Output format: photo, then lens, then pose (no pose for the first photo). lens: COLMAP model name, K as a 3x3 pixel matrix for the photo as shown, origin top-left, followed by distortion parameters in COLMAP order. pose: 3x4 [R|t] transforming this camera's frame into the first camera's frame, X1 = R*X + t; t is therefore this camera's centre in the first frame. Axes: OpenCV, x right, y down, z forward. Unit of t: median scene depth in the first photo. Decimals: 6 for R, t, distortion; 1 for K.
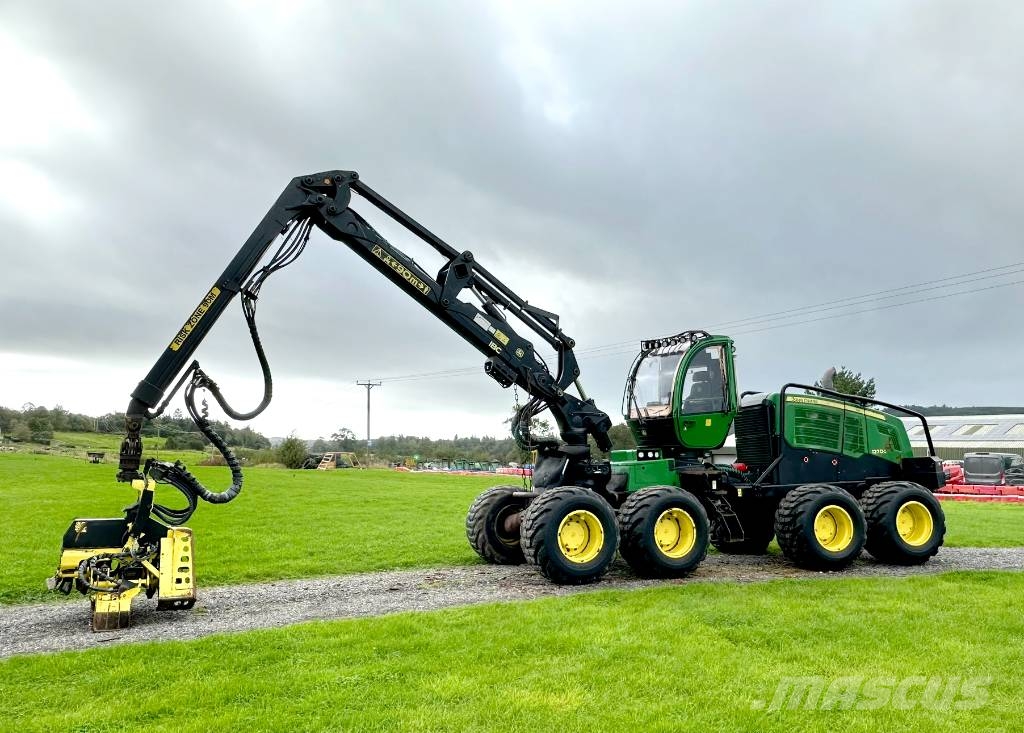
lens RADIAL K [[770.6, 0, 517.0], [0, 770.6, 366.2], [0, 0, 1]] dist [-0.043016, 0.131289]
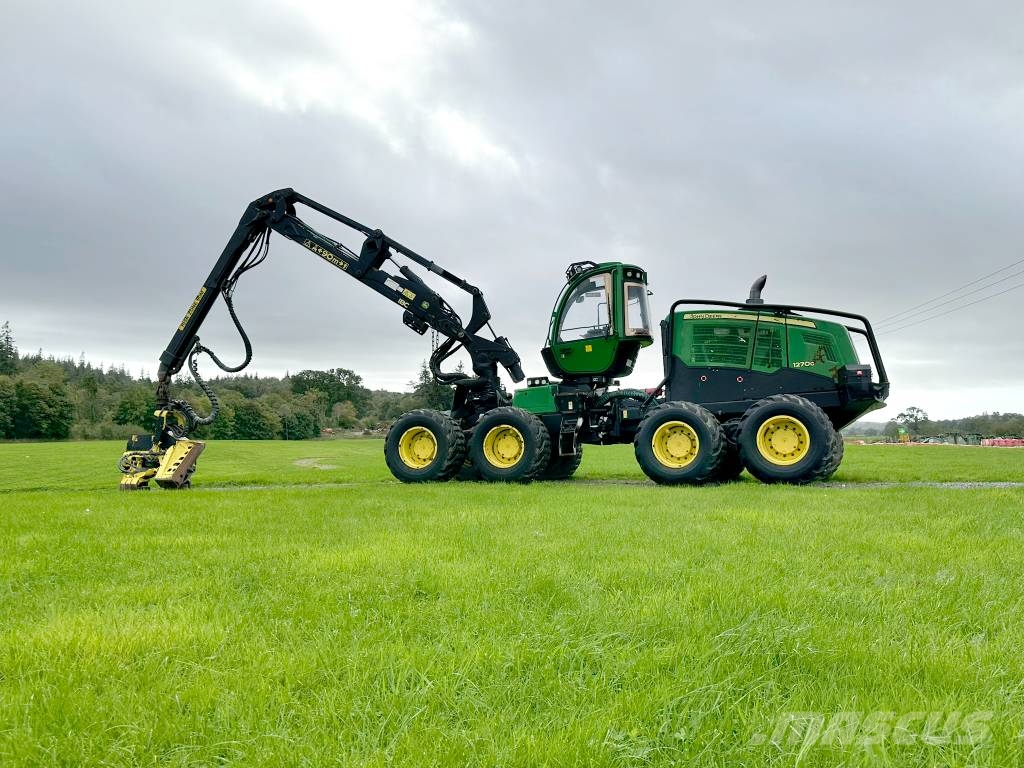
lens RADIAL K [[818.7, 0, 522.5], [0, 818.7, 382.1], [0, 0, 1]] dist [0.146440, -0.235467]
pose [[0.771826, -0.065119, -0.632491, 0.910065], [0.092084, 0.995702, 0.009856, 0.102879], [0.629131, -0.065850, 0.774505, 0.077770]]
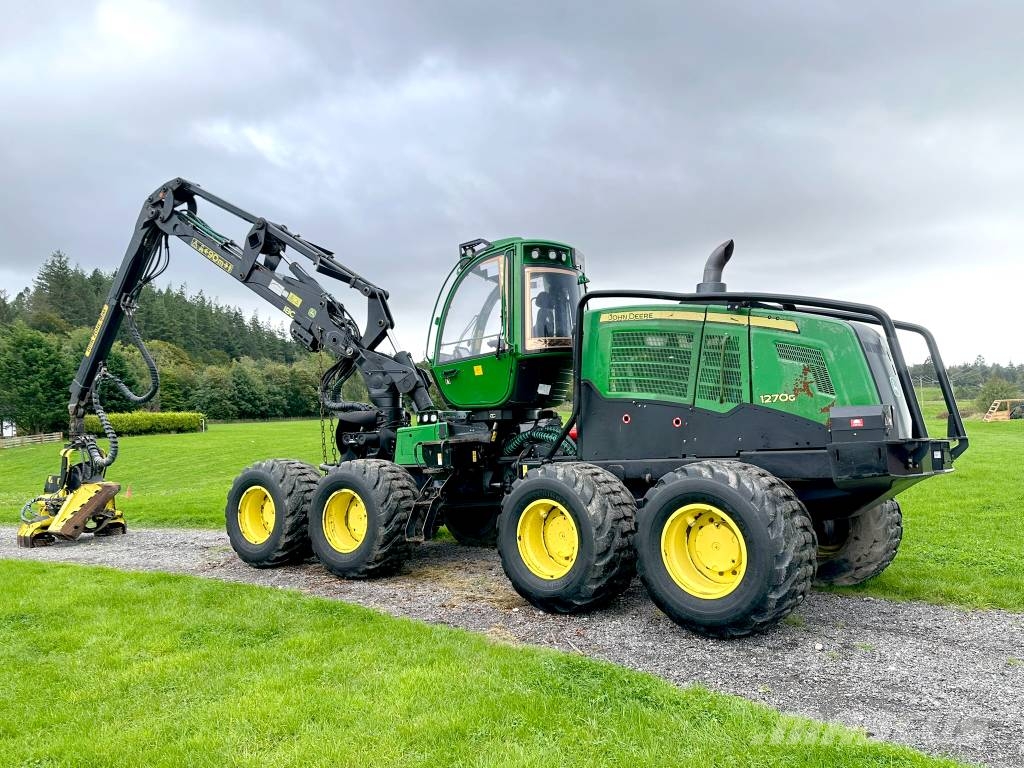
lens RADIAL K [[755.6, 0, 518.1], [0, 755.6, 384.3], [0, 0, 1]] dist [0.136813, -0.230532]
pose [[0.549712, -0.057250, -0.833390, 0.870275], [0.128709, 0.991540, 0.016783, 0.081497], [0.825379, -0.116490, 0.552430, 0.667256]]
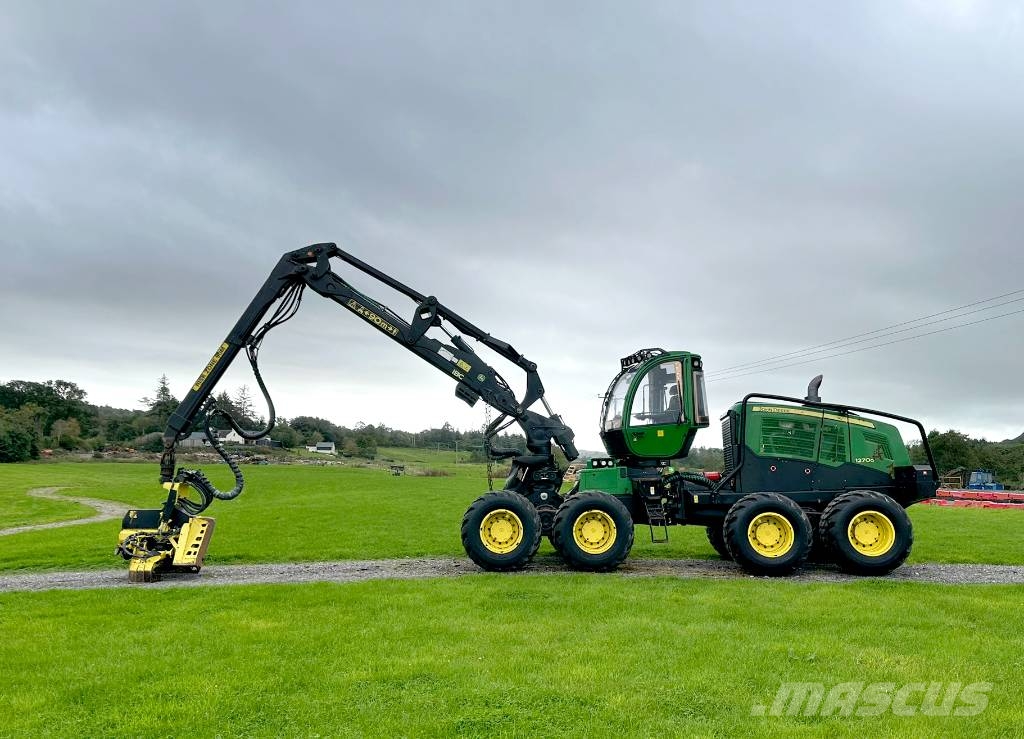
lens RADIAL K [[811.9, 0, 523.9], [0, 811.9, 392.5], [0, 0, 1]] dist [0.090962, -0.006162]
pose [[0.929561, -0.036133, -0.366892, 0.507035], [0.044348, 0.998918, 0.013982, -0.008933], [0.365990, -0.029268, 0.930158, -0.135640]]
